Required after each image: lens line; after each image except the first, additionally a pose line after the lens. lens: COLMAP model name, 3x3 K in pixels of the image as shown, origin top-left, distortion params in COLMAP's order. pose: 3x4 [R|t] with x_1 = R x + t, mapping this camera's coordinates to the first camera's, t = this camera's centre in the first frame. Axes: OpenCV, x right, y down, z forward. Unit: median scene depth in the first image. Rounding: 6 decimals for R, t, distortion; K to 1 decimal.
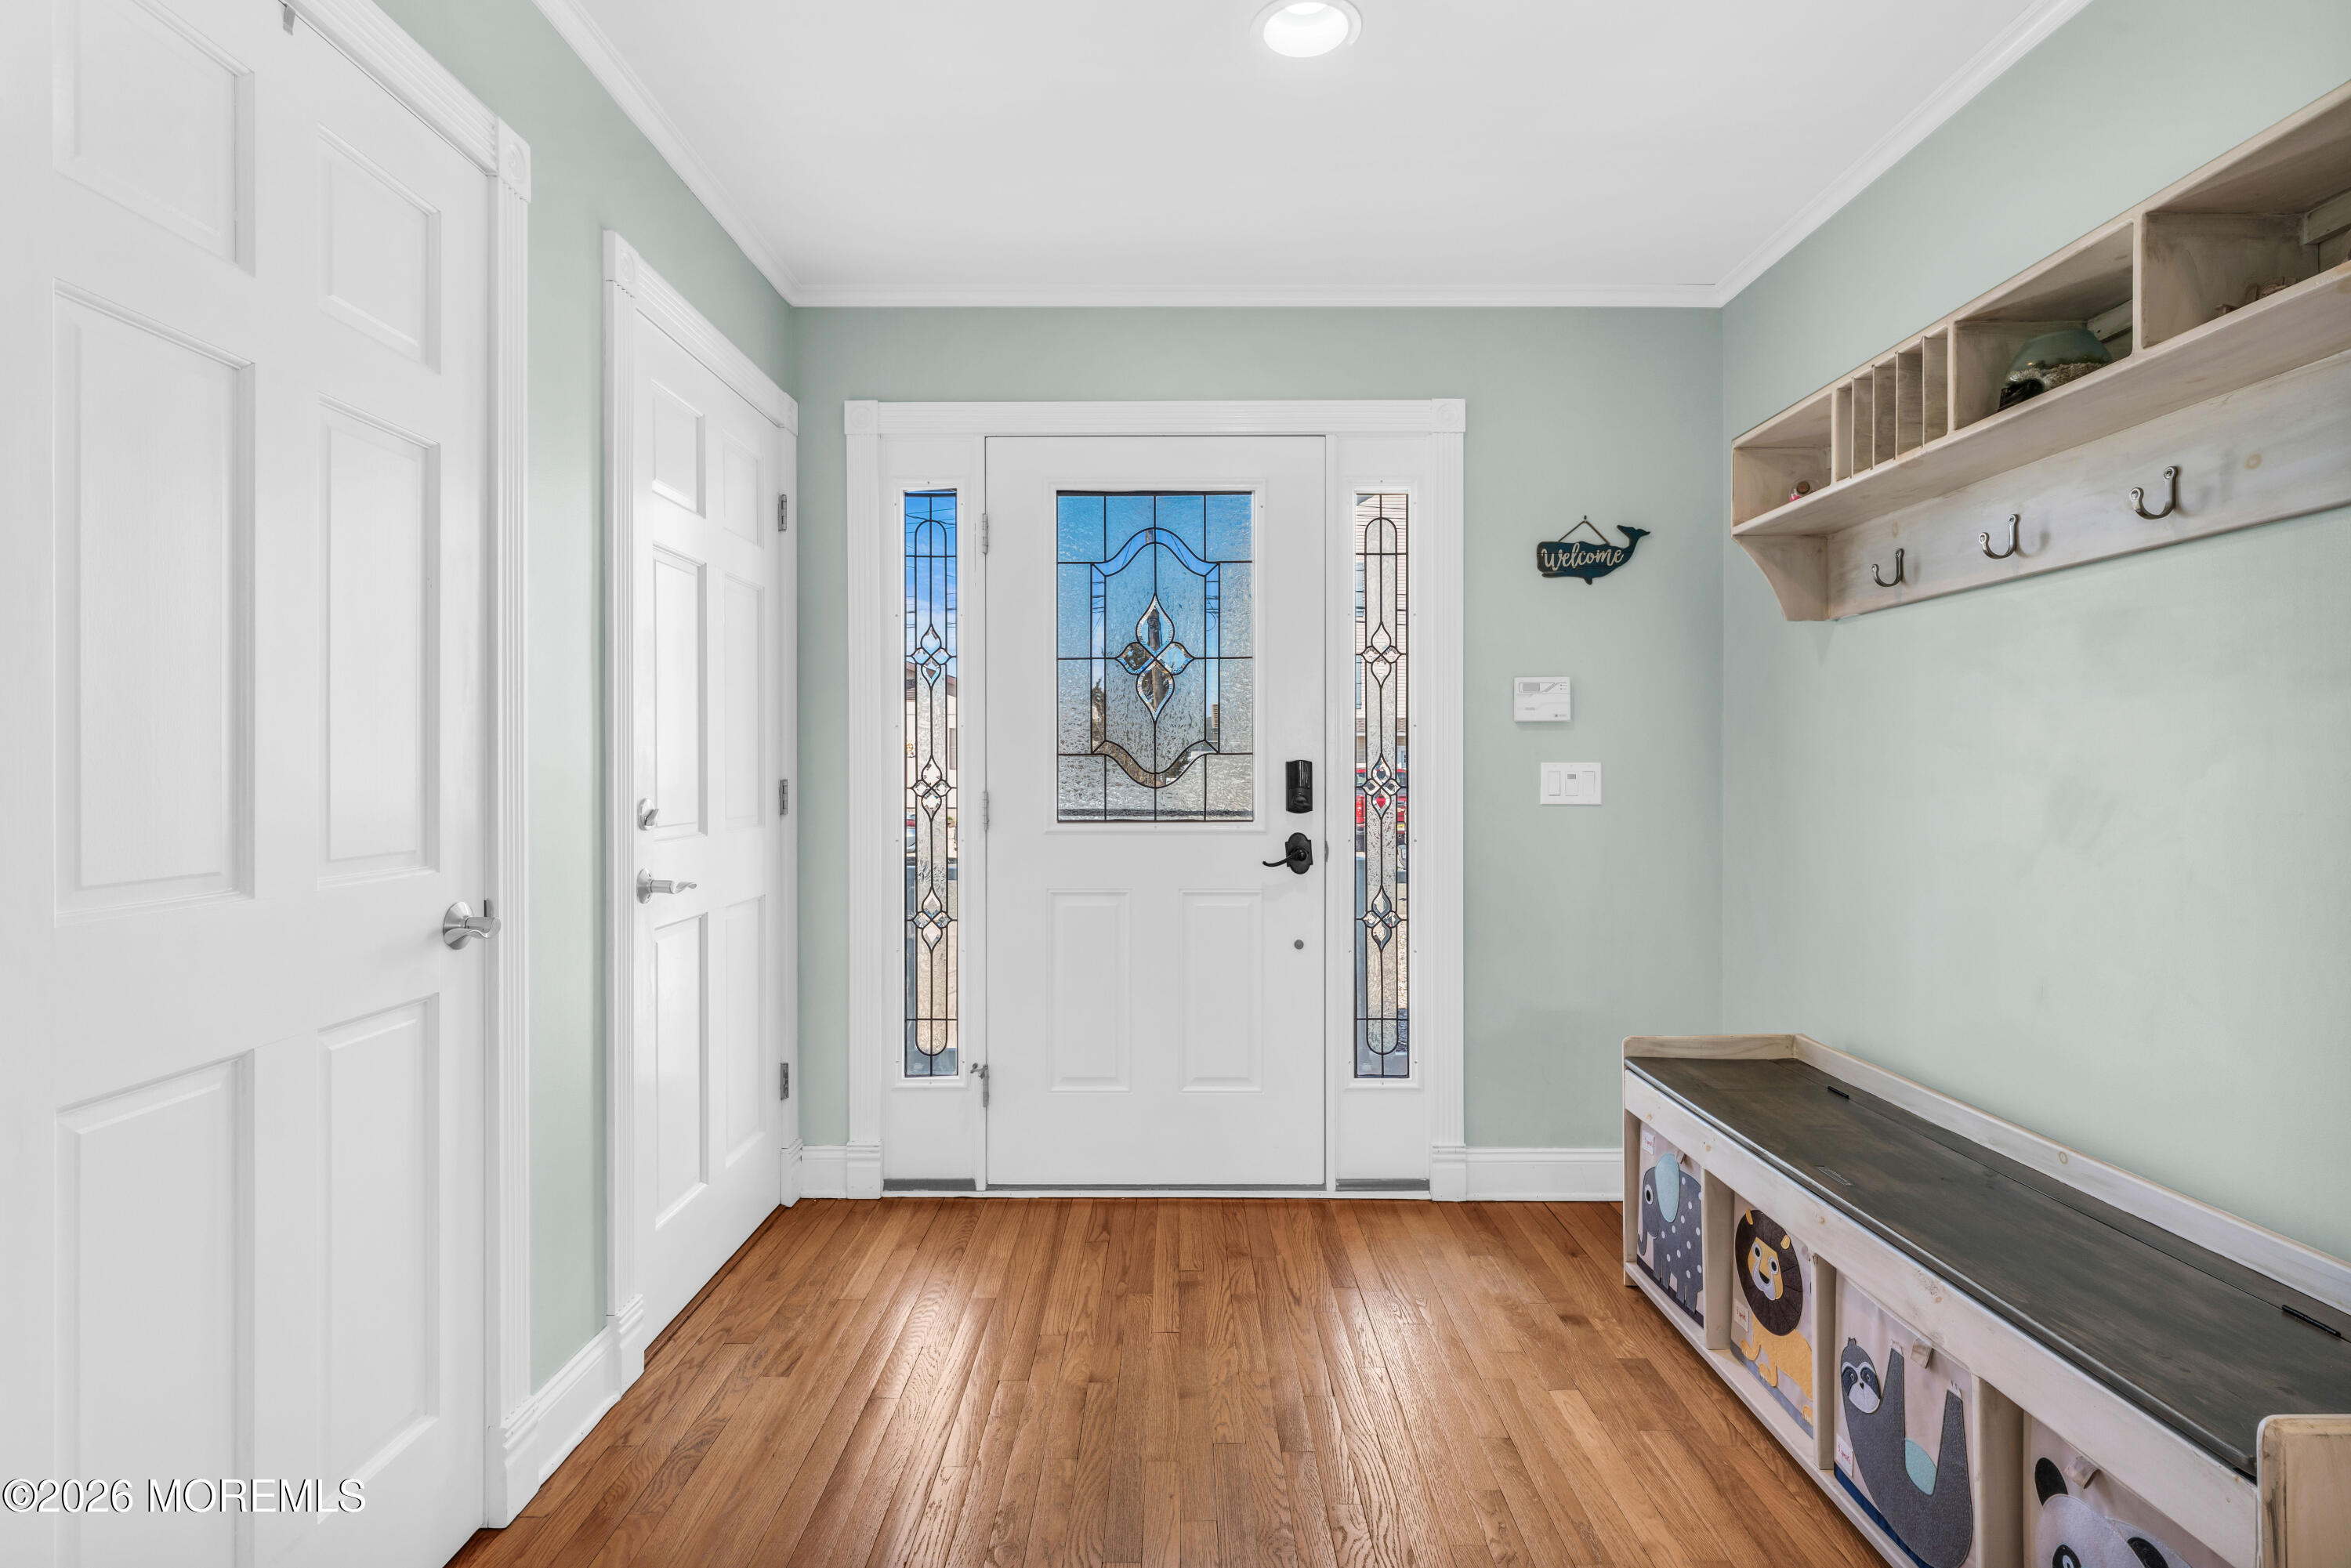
lens RADIAL K [[1148.0, 0, 1175.5], [0, 1148.0, 784.0], [0, 0, 1]] dist [0.000838, -0.000109]
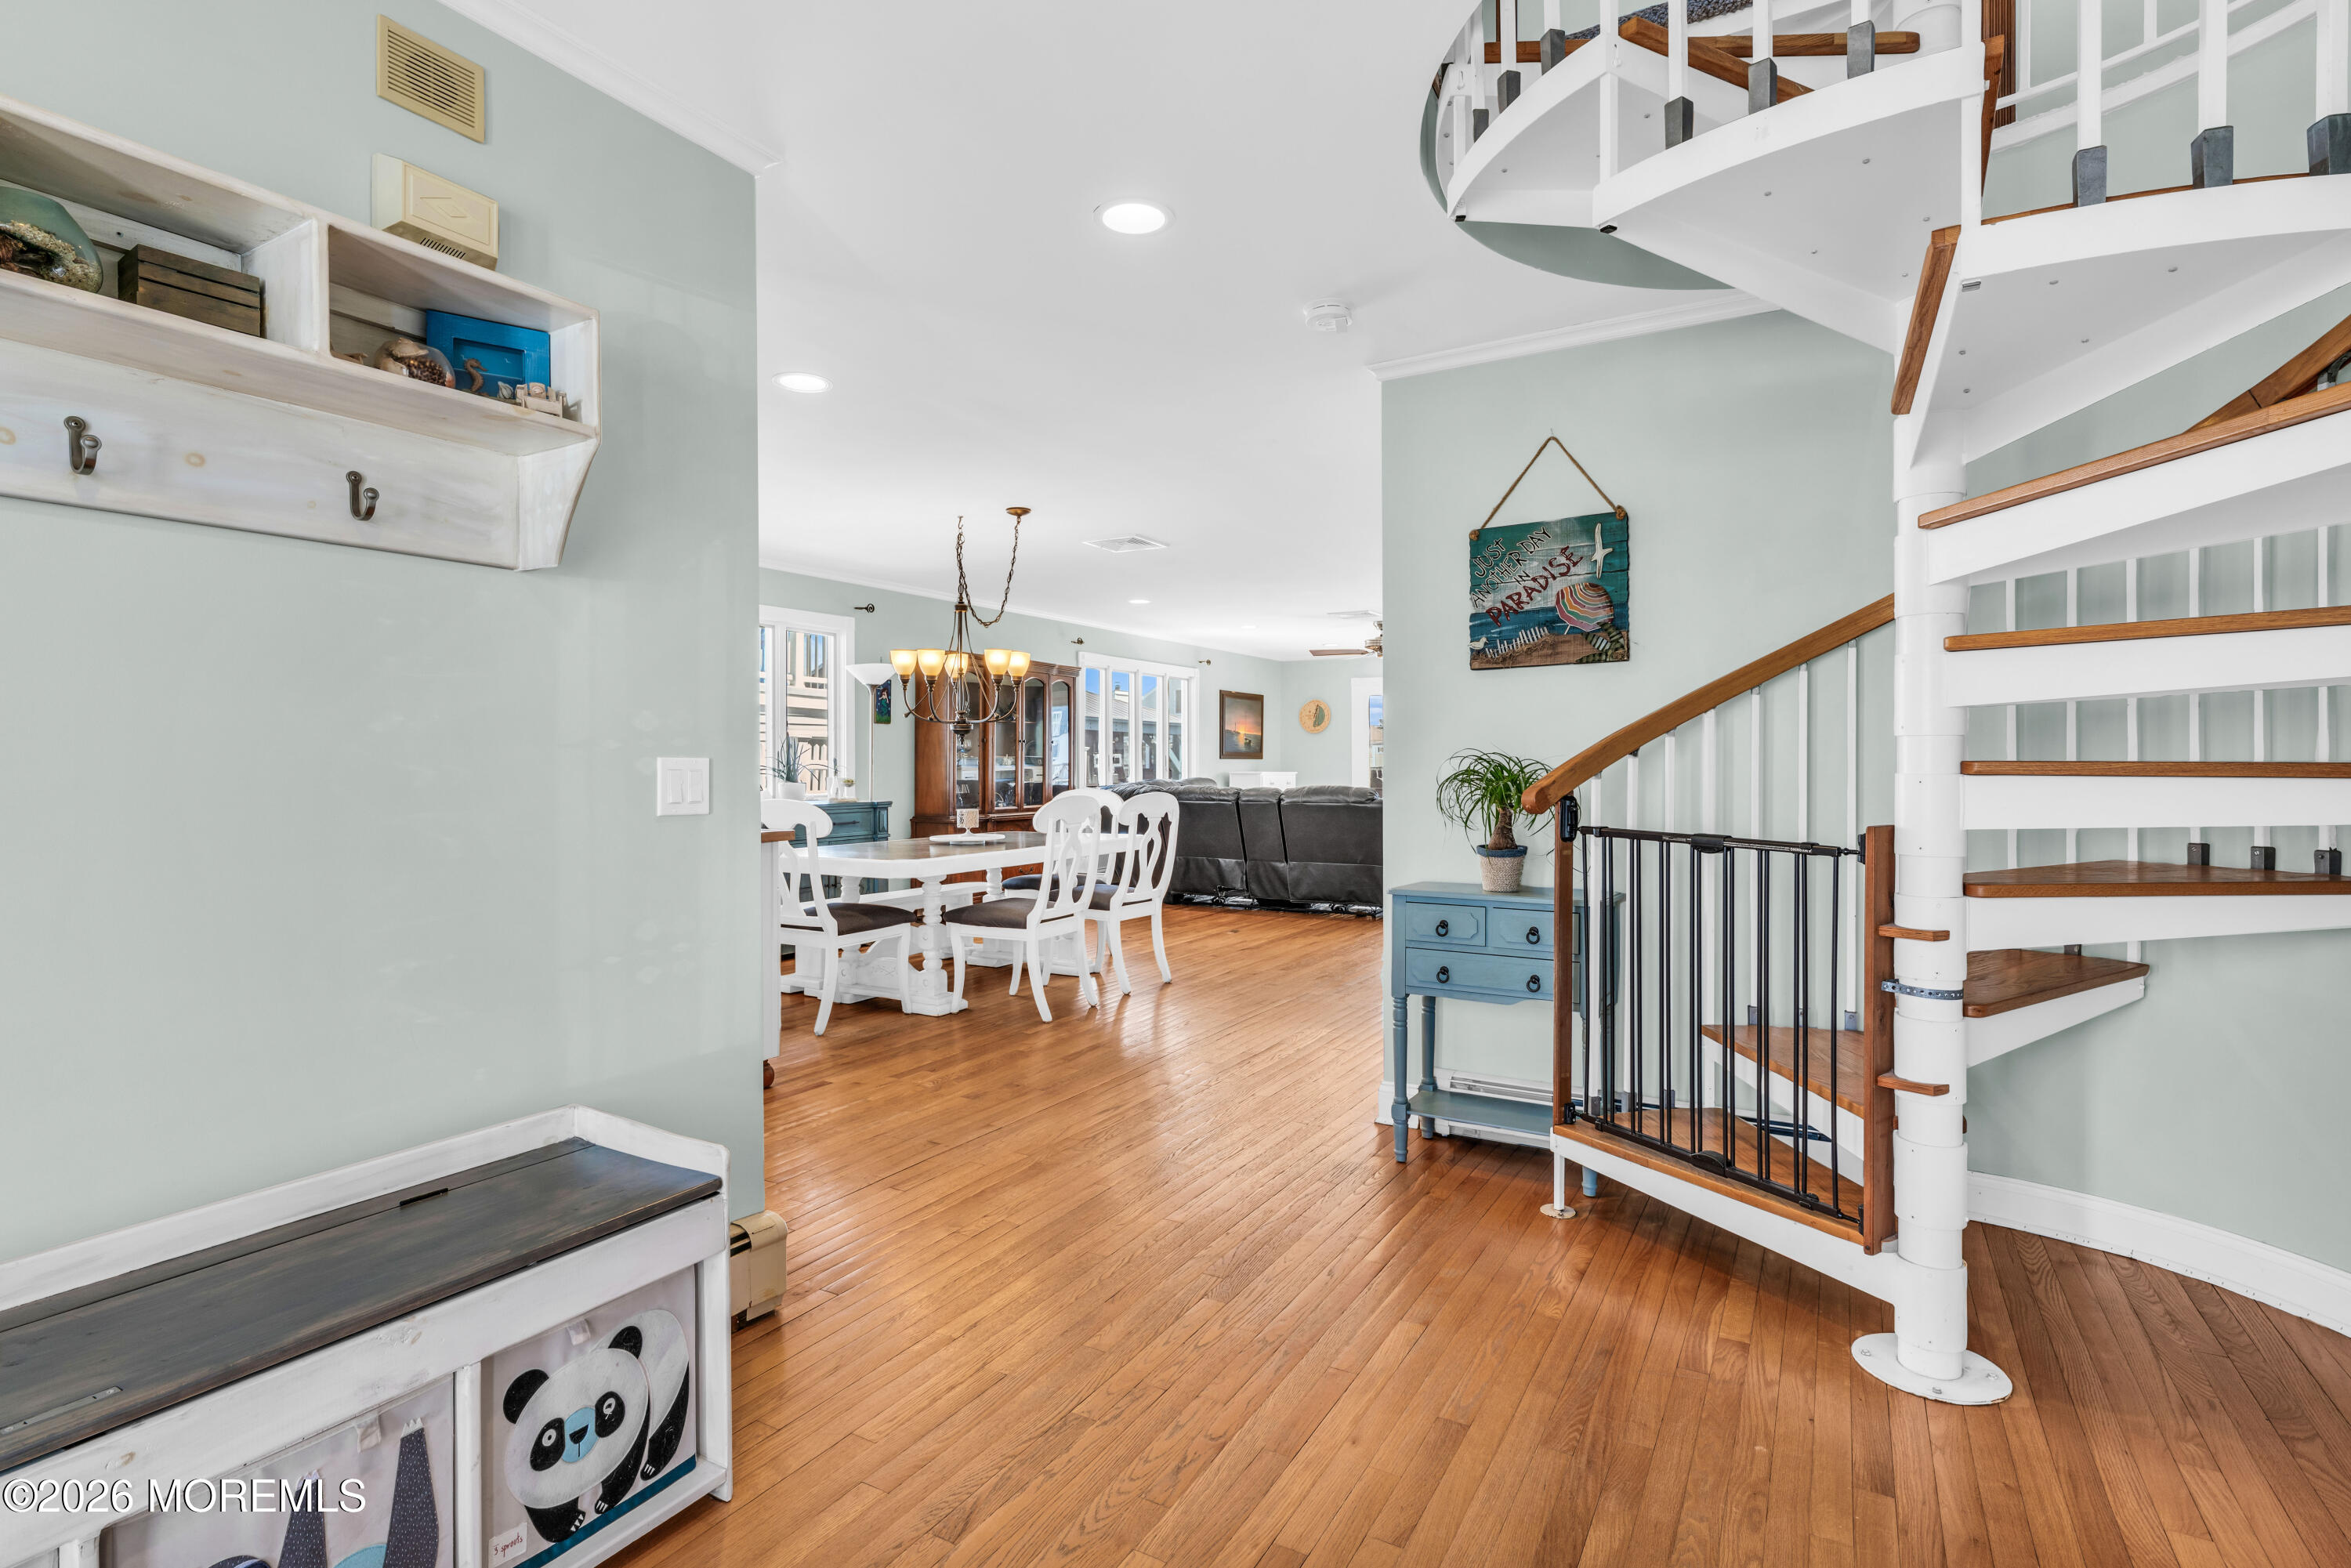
lens RADIAL K [[1148.0, 0, 1175.5], [0, 1148.0, 784.0], [0, 0, 1]] dist [0.000838, -0.000109]
pose [[-0.866885, -0.005206, 0.498481, -0.321550], [0.006390, 0.999747, 0.021554, -0.011168], [-0.498467, 0.021870, -0.866633, 1.477855]]
